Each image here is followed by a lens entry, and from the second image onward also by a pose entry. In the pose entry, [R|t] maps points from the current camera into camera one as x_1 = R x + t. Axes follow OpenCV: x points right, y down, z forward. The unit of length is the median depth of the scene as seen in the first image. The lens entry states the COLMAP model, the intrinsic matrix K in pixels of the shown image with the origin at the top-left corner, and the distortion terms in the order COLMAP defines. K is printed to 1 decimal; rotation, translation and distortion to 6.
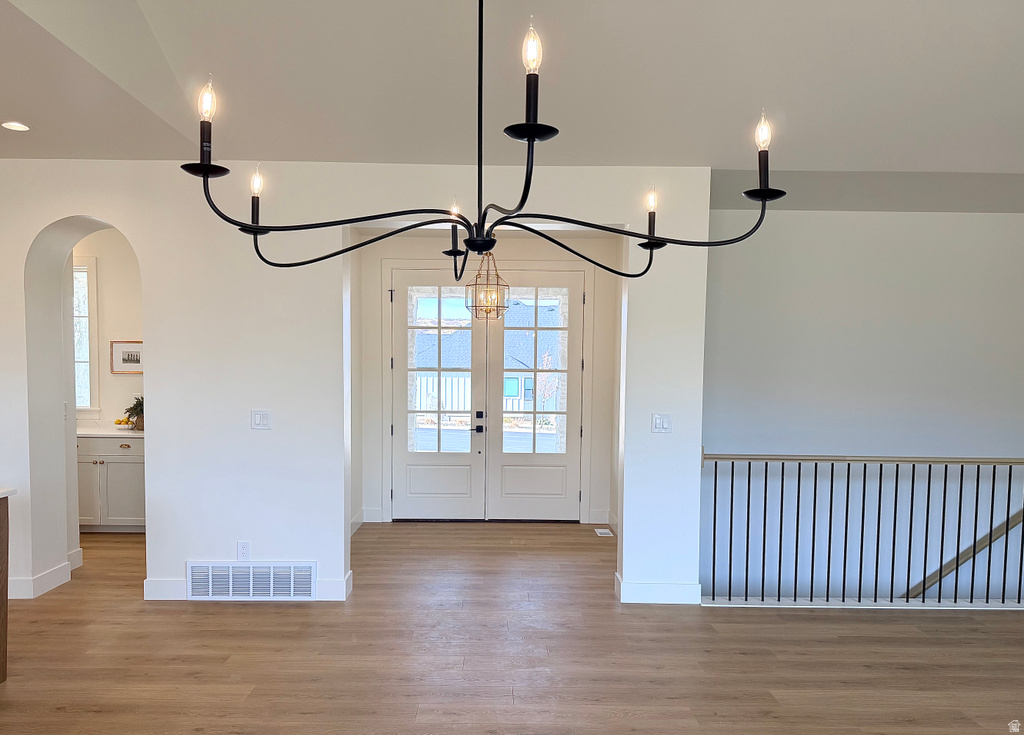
lens RADIAL K [[758.9, 0, 499.9], [0, 758.9, 413.6], [0, 0, 1]] dist [0.058740, -0.090815]
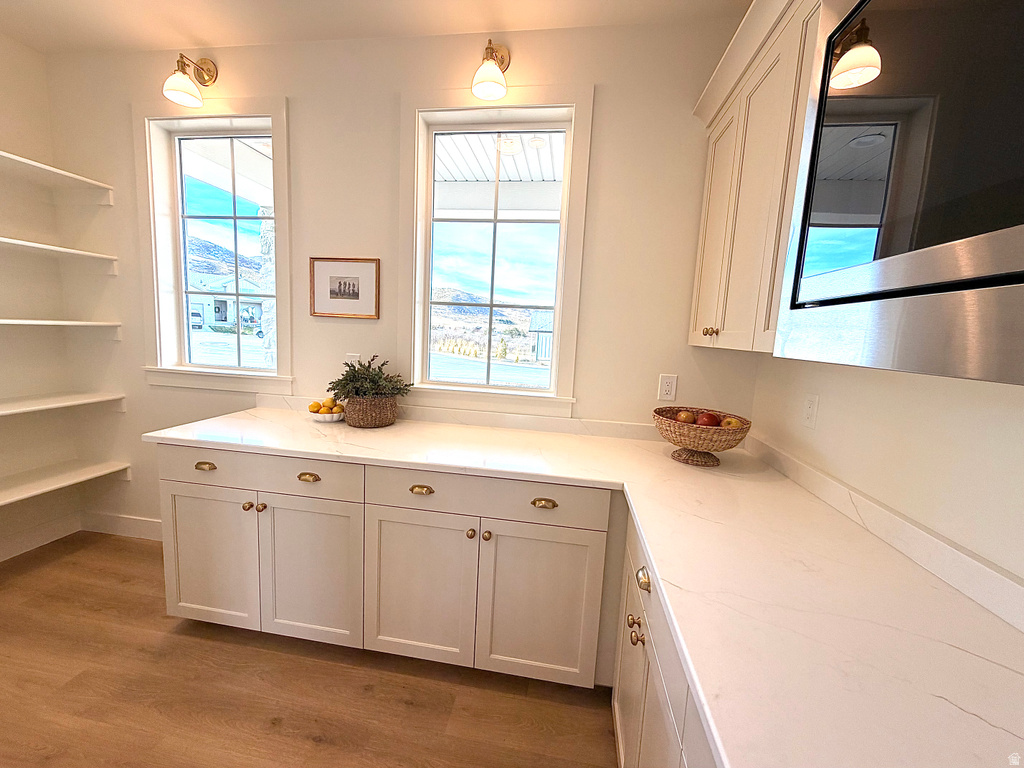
lens RADIAL K [[410.4, 0, 512.0], [0, 410.4, 384.0], [0, 0, 1]] dist [0.000306, 0.000030]
pose [[0.985810, 0.057267, -0.157797, -0.464659], [-0.046604, 0.996425, 0.070464, -0.046036], [0.161268, -0.062110, 0.984954, 1.078880]]
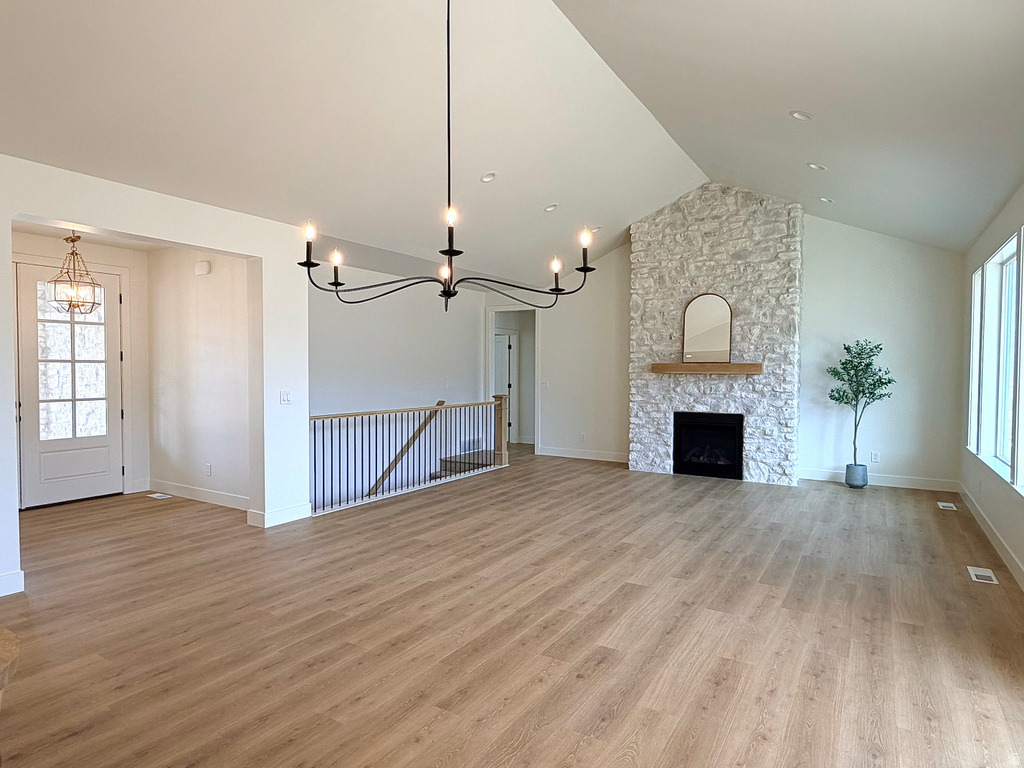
lens RADIAL K [[589.3, 0, 512.0], [0, 589.3, 384.0], [0, 0, 1]] dist [0.001676, 0.000689]
pose [[0.539001, -0.034457, 0.841600, -0.488058], [0.049654, 0.998725, 0.009089, -0.001396], [-0.840840, 0.036890, 0.540024, 0.031453]]
